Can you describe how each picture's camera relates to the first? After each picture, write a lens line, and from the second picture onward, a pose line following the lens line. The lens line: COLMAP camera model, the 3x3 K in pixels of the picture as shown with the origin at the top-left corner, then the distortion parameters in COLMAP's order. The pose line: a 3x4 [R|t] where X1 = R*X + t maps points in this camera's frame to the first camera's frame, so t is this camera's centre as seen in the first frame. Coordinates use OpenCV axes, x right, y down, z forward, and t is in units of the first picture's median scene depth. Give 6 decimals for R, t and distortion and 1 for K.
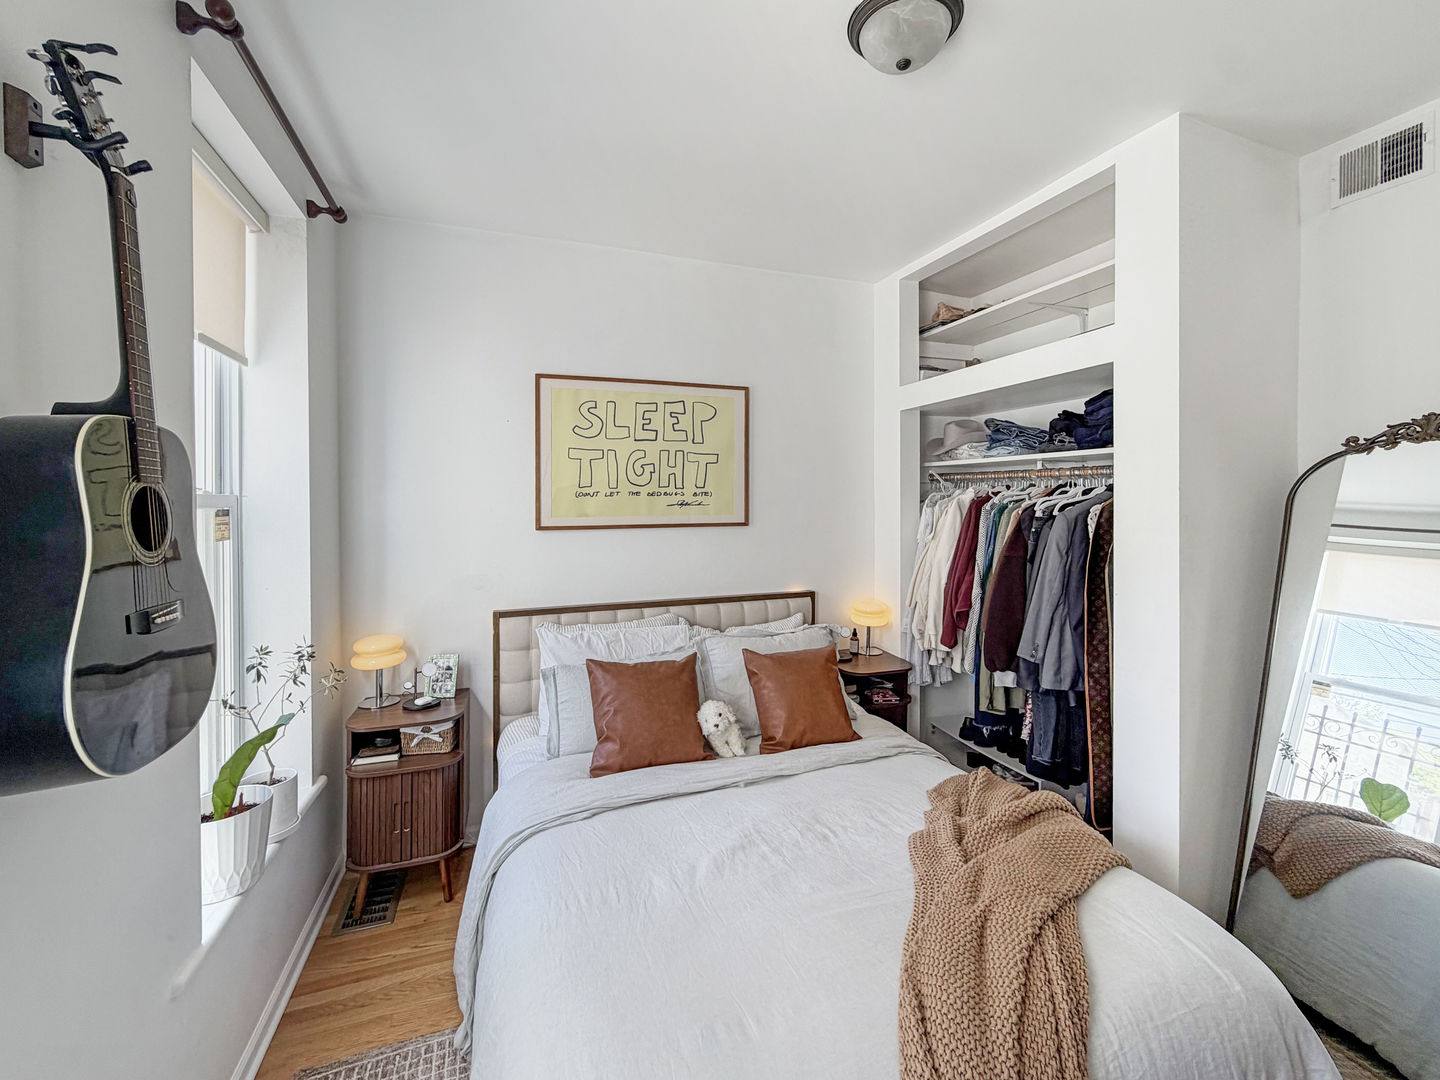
lens RADIAL K [[573.1, 0, 748.6], [0, 573.1, 510.7], [0, 0, 1]] dist [0.003904, -0.000004]
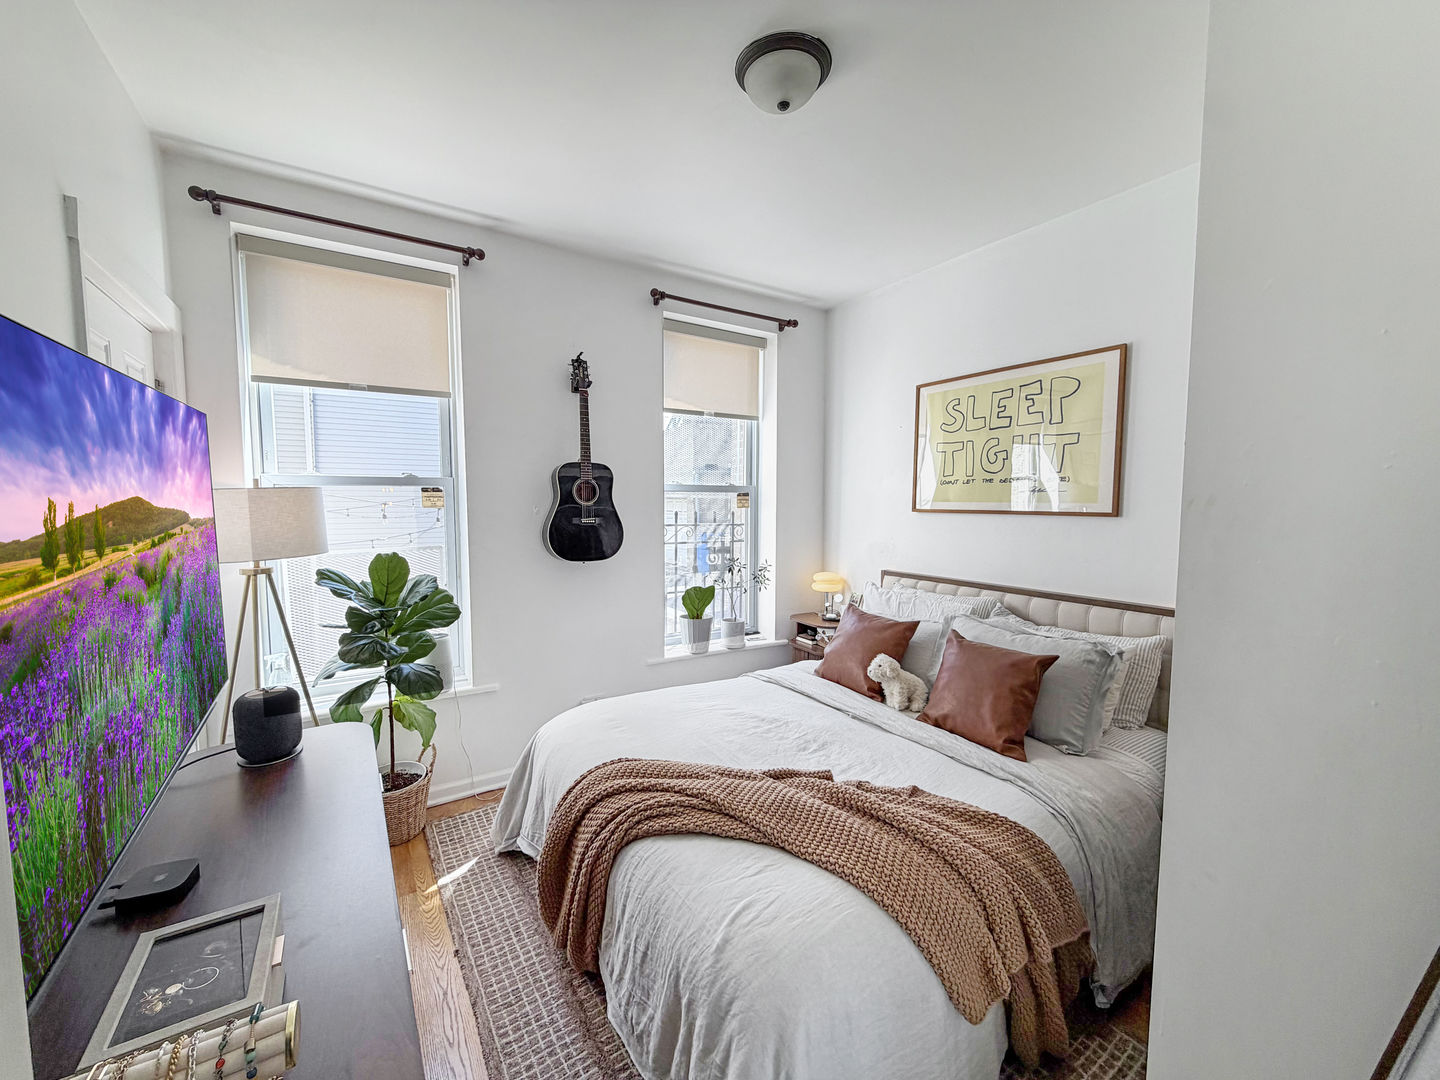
lens RADIAL K [[573.1, 0, 720.7], [0, 573.1, 535.0], [0, 0, 1]] dist [0.003904, -0.000004]
pose [[0.226521, 0.073303, -0.971244, 0.732869], [-0.006474, 0.997255, 0.073756, -0.004930], [0.973985, -0.010420, 0.226374, 0.290698]]
